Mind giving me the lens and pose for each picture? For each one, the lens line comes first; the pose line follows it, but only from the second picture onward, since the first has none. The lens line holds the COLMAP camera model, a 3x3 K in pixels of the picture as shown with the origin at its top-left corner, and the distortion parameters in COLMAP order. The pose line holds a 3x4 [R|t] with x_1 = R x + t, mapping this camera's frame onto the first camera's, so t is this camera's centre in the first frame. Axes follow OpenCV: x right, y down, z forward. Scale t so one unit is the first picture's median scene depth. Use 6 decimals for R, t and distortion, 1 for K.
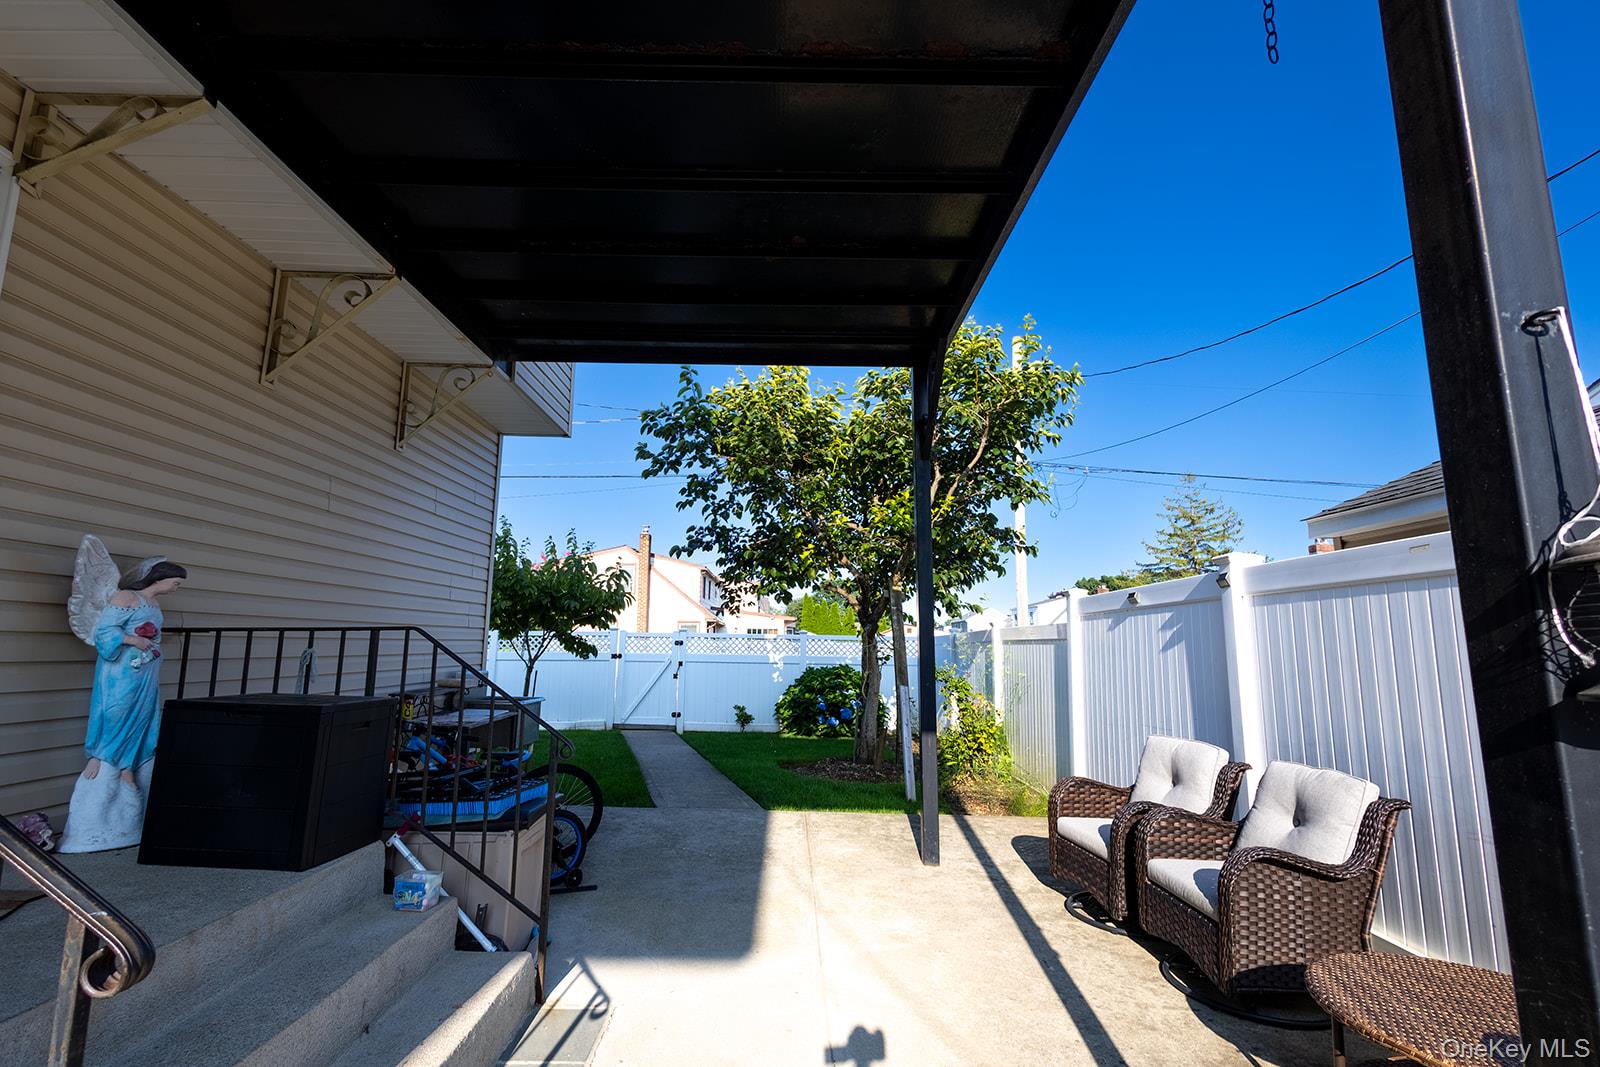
lens RADIAL K [[723.4, 0, 796.9], [0, 723.4, 533.3], [0, 0, 1]] dist [0.001342, -0.000016]
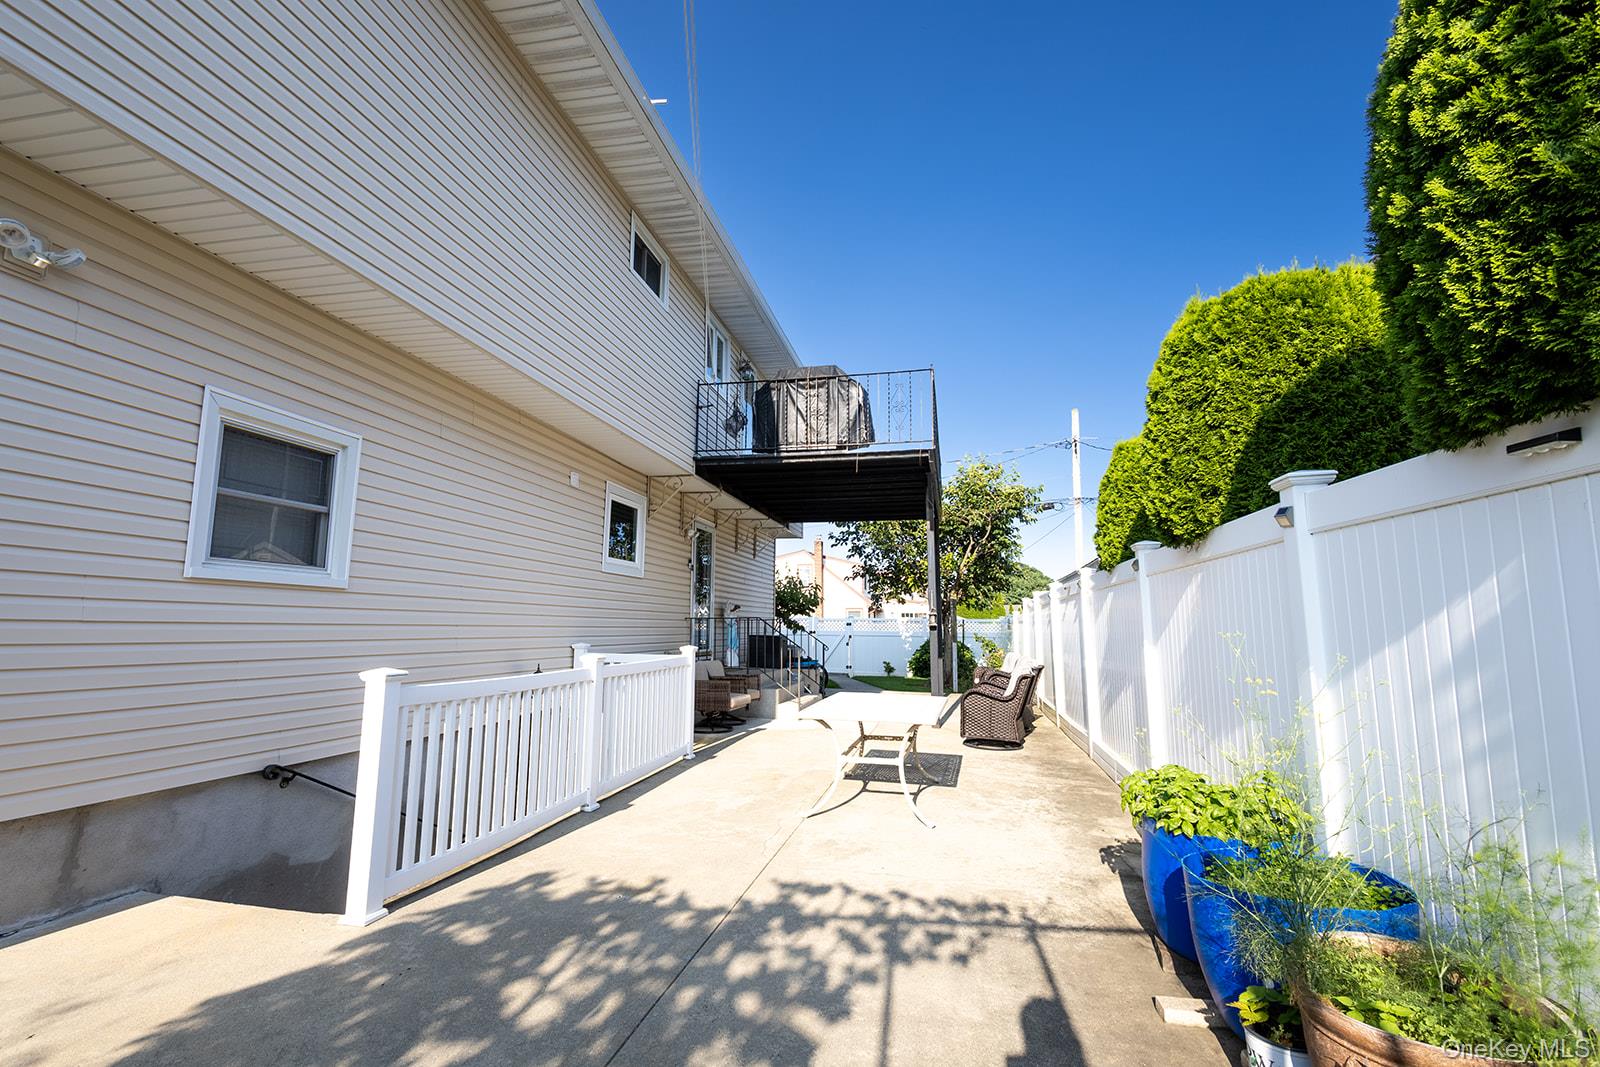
lens RADIAL K [[723.4, 0, 816.2], [0, 723.4, 532.8], [0, 0, 1]] dist [0.001342, -0.000016]
pose [[0.980174, -0.031878, -0.195557, 0.143962], [0.036409, 0.999144, 0.019618, -0.141611], [0.194764, -0.026349, 0.980496, -0.970615]]
